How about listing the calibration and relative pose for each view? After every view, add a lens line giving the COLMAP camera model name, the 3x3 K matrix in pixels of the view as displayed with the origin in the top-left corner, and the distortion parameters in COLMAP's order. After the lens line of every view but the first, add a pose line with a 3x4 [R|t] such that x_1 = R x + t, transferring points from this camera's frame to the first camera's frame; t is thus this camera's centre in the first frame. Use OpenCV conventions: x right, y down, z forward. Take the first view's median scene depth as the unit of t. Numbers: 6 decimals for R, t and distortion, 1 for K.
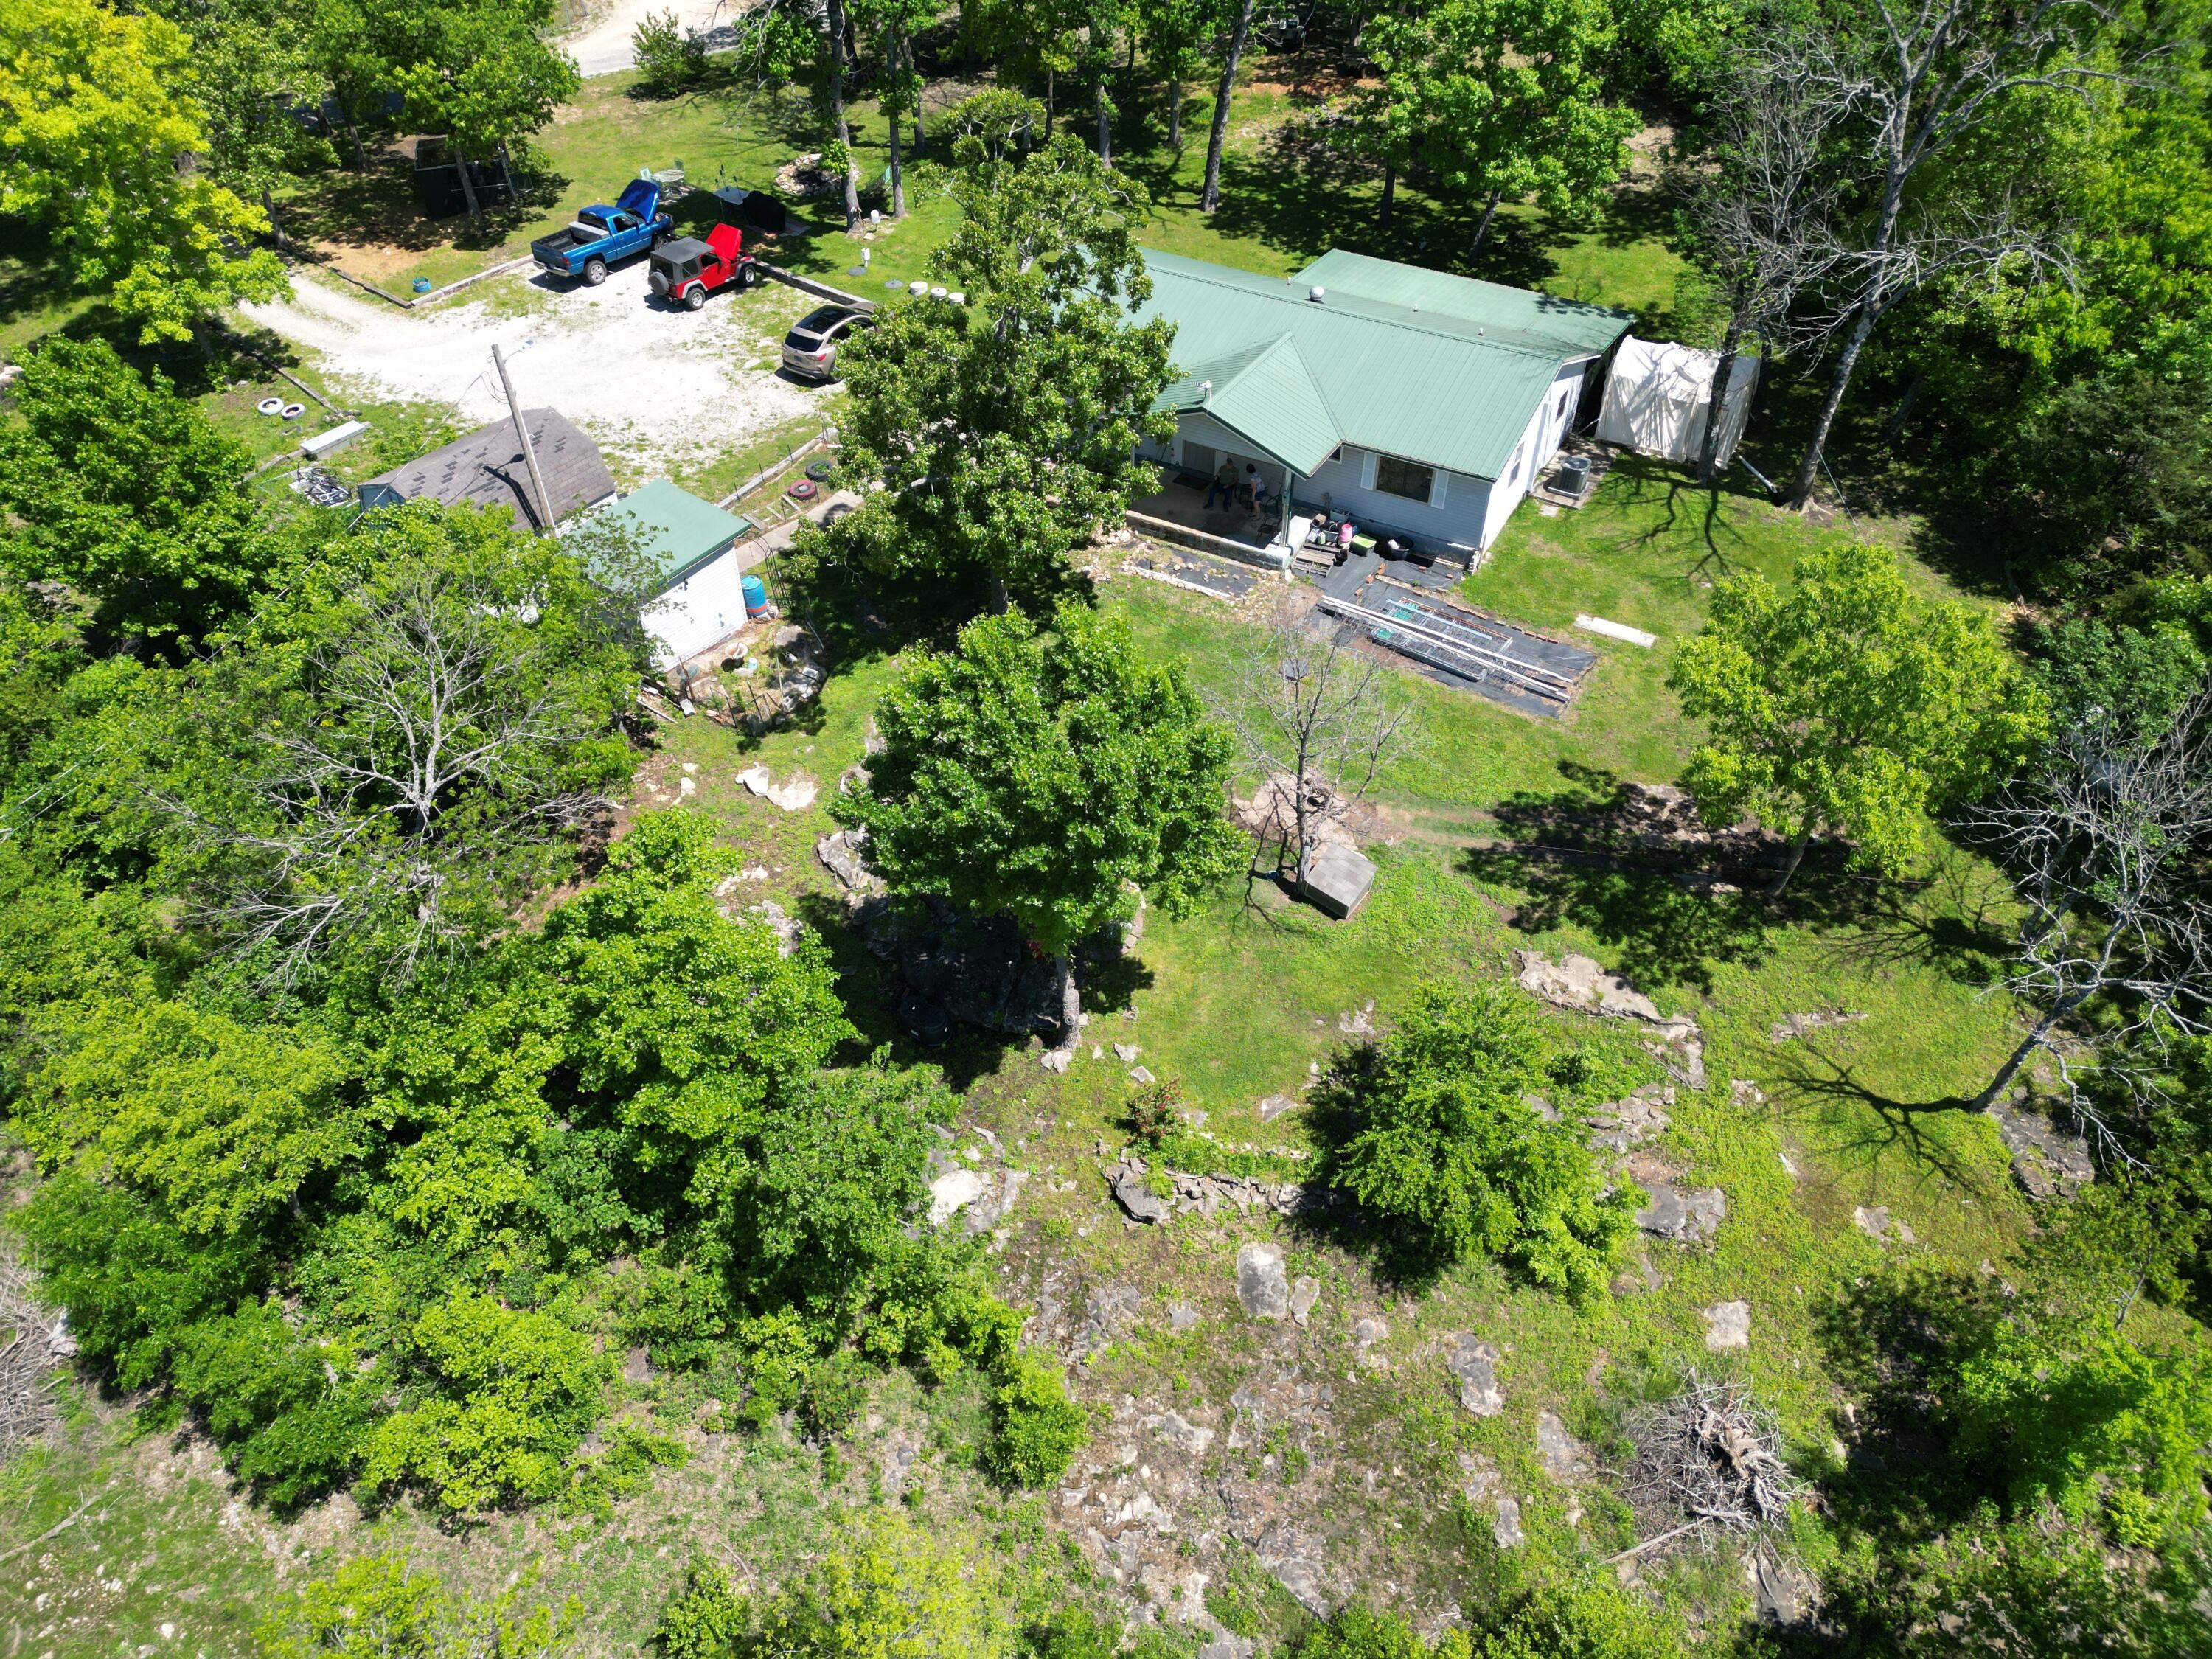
lens RADIAL K [[1549.2, 0, 1105.1], [0, 1549.2, 826.3], [0, 0, 1]] dist [0.077866, -0.056091]
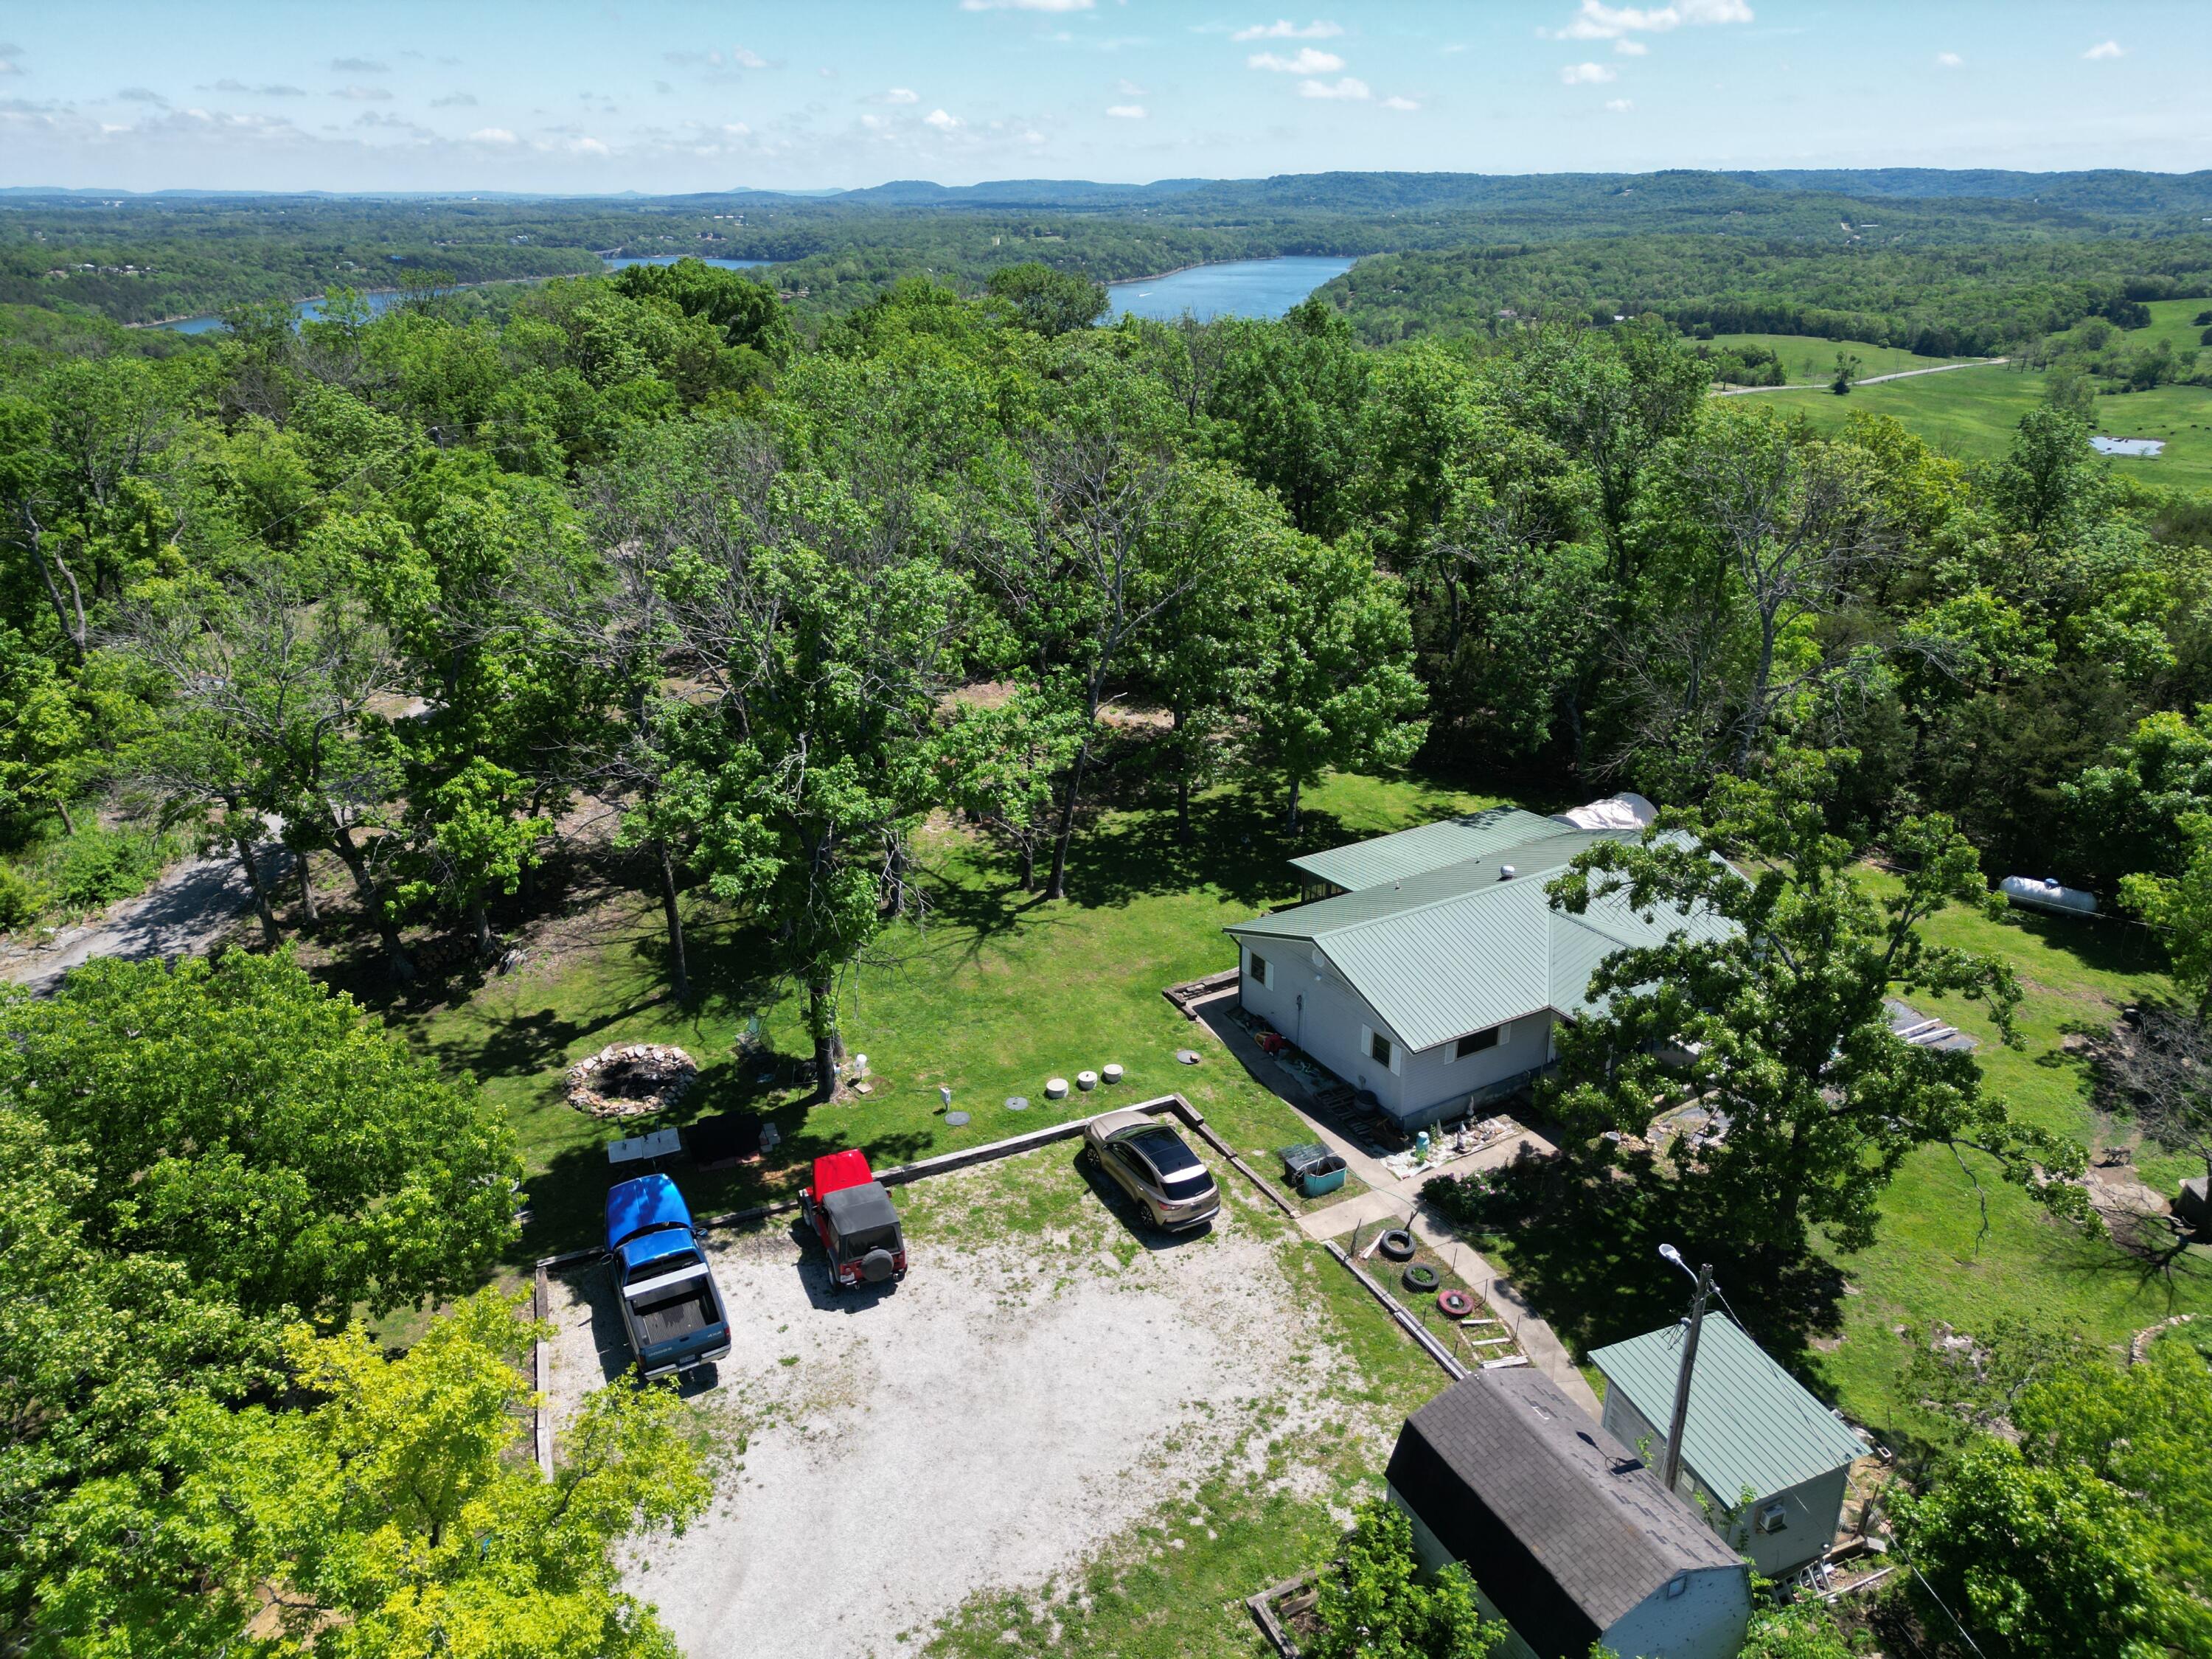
lens RADIAL K [[1549.2, 0, 1114.6], [0, 1549.2, 820.7], [0, 0, 1]] dist [0.077866, -0.056091]
pose [[0.471309, -0.333548, 0.816464, -1.095693], [0.590655, 0.806844, -0.011341, -0.659824], [-0.654977, 0.487594, 0.577285, 0.691652]]
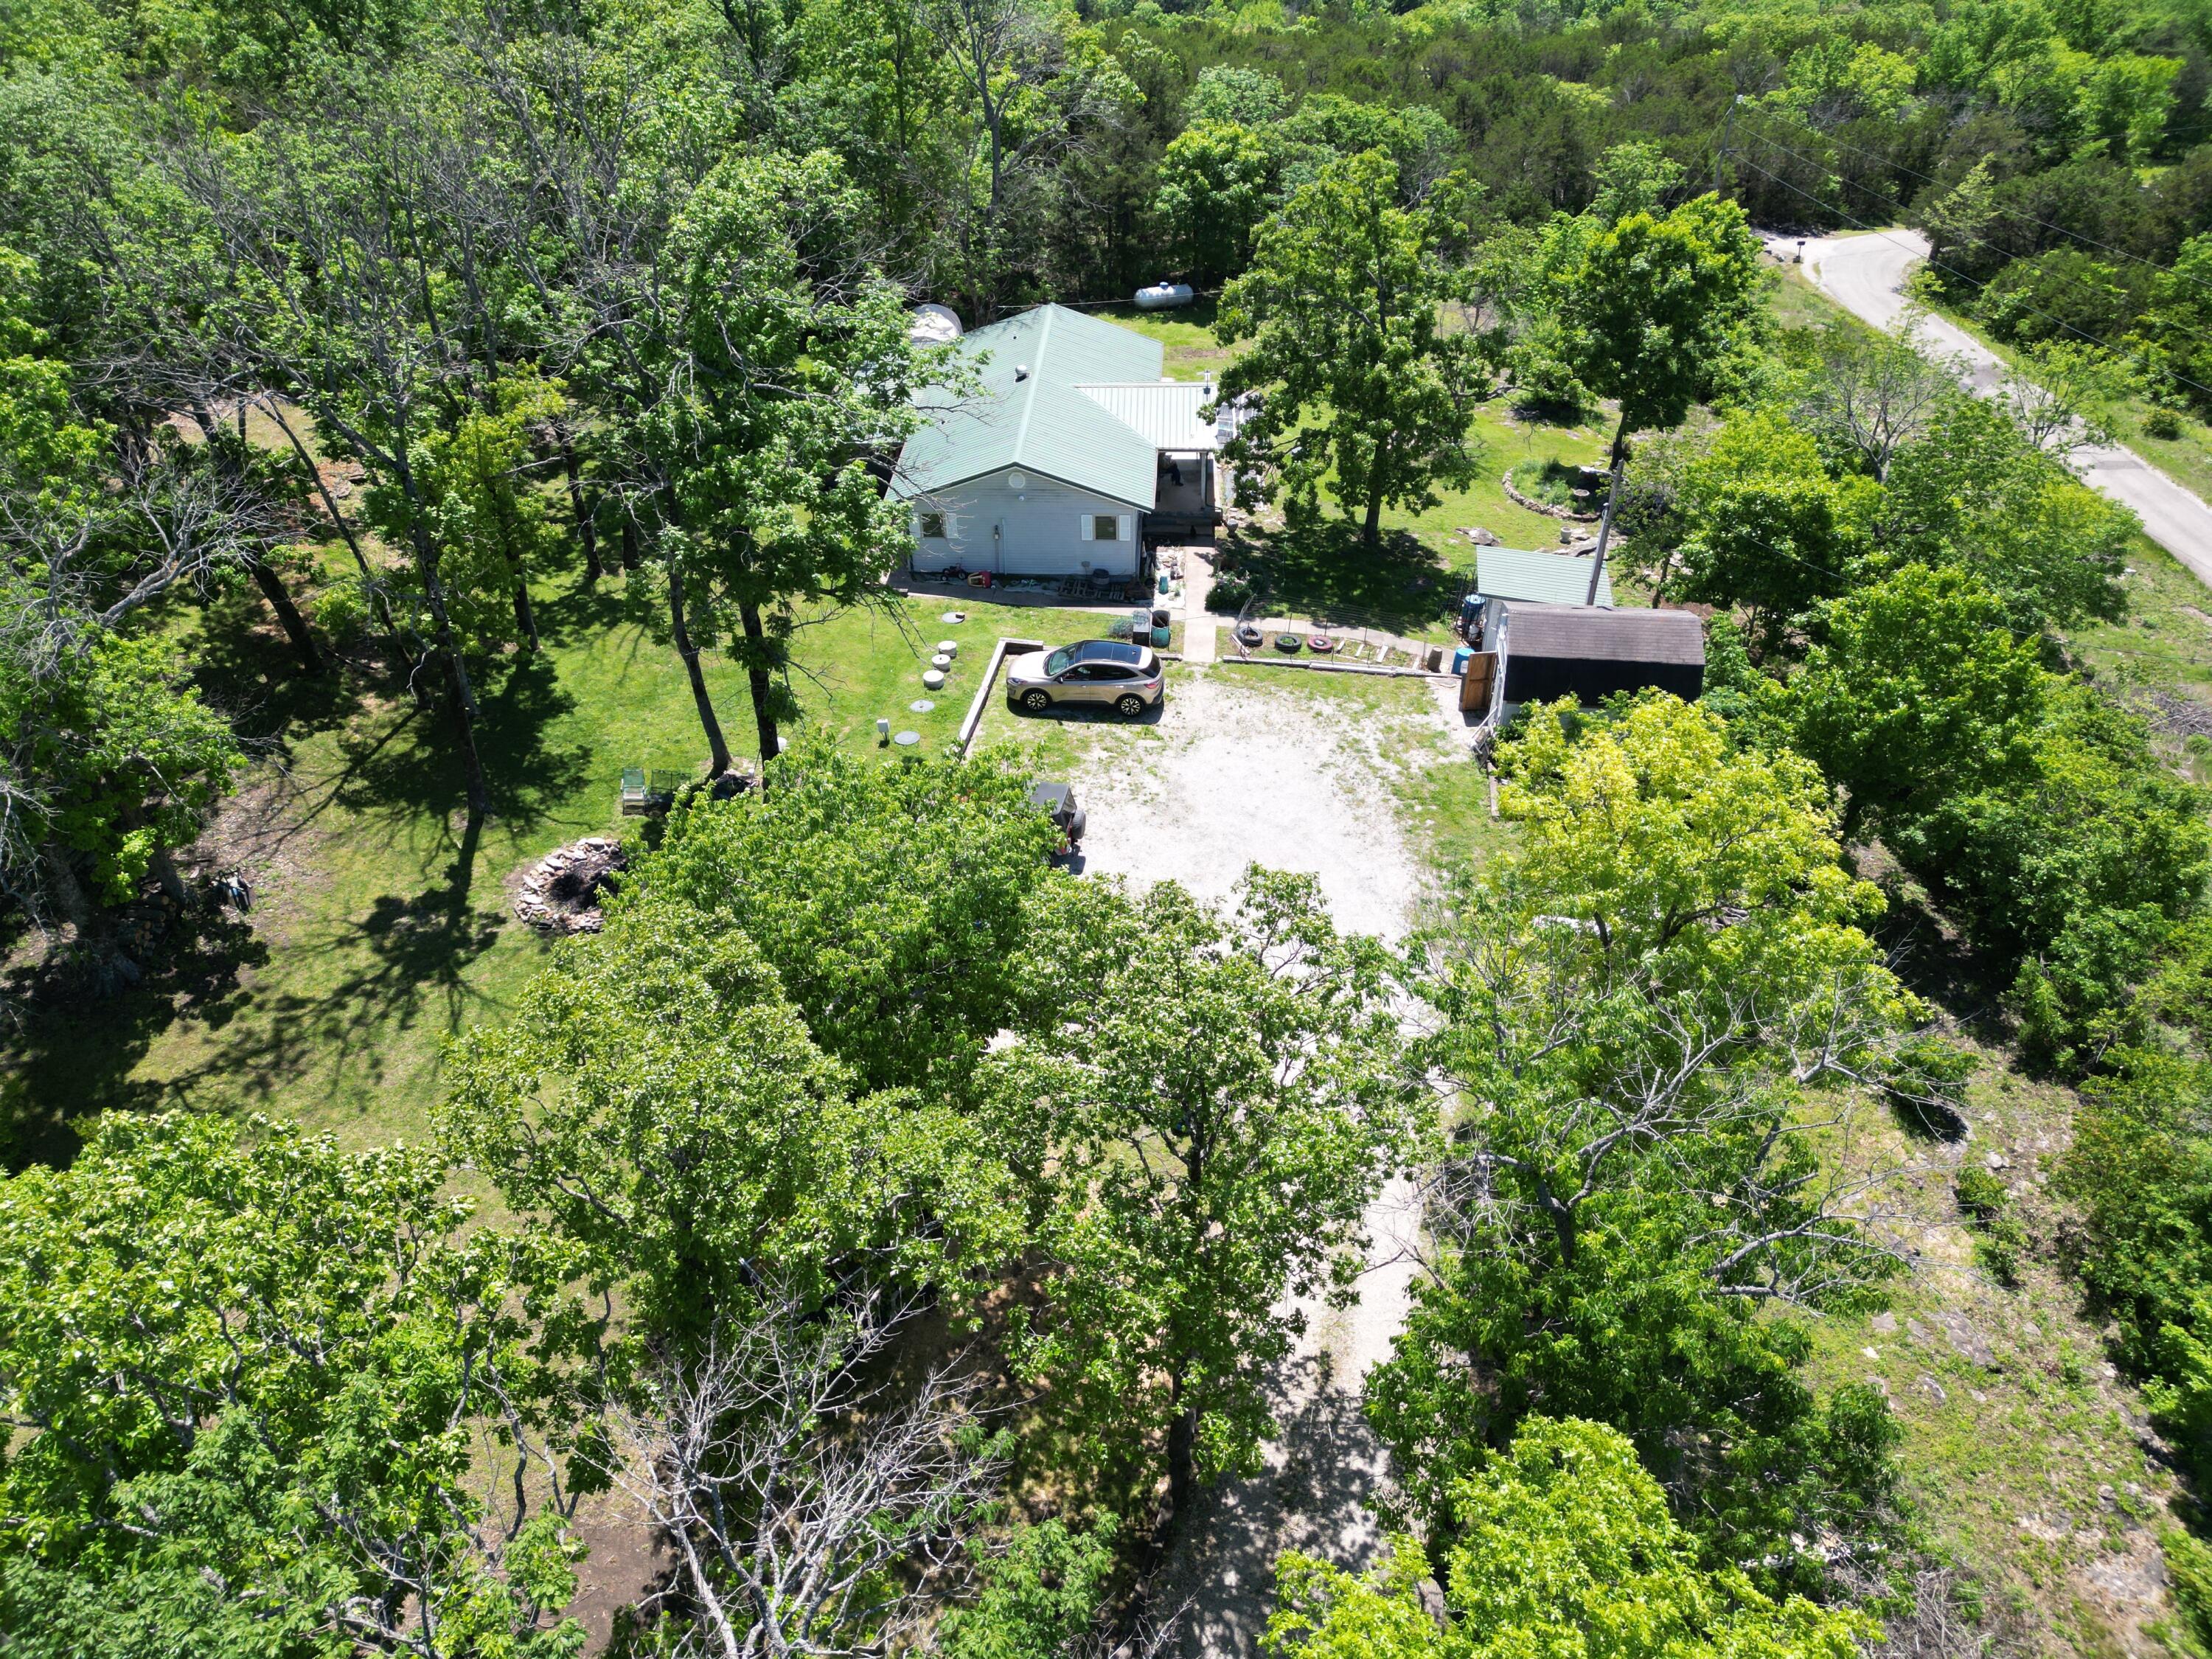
lens RADIAL K [[1549.2, 0, 1093.8], [0, 1549.2, 844.0], [0, 0, 1]] dist [0.077866, -0.056091]
pose [[-0.463239, -0.526640, 0.712783, -1.235902], [0.598636, 0.407113, 0.689850, -1.284000], [-0.653487, 0.746263, 0.126675, 1.388392]]
